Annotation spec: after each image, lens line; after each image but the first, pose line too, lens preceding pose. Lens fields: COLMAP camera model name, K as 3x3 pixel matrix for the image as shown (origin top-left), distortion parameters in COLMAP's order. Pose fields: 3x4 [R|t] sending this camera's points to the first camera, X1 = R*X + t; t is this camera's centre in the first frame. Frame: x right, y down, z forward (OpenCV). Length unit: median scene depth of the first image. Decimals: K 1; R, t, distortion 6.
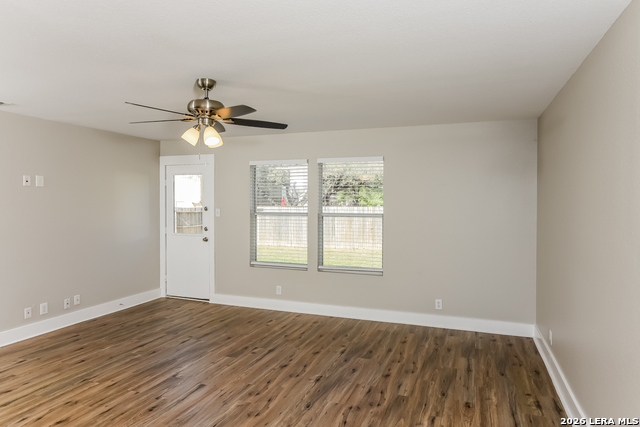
lens RADIAL K [[407.4, 0, 322.1], [0, 407.4, 212.8], [0, 0, 1]] dist [0.006601, 0.002854]
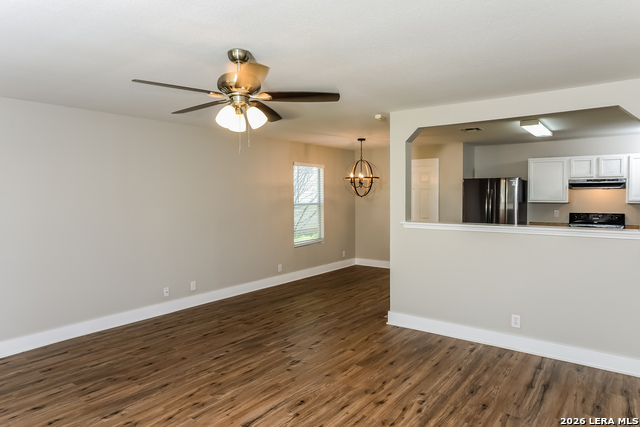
lens RADIAL K [[407.4, 0, 319.8], [0, 407.4, 212.2], [0, 0, 1]] dist [0.006601, 0.002854]
pose [[-0.958522, -0.006846, 0.284937, -0.723555], [0.011324, 0.998007, 0.062074, -0.046134], [-0.284794, 0.062726, -0.956534, 1.868885]]
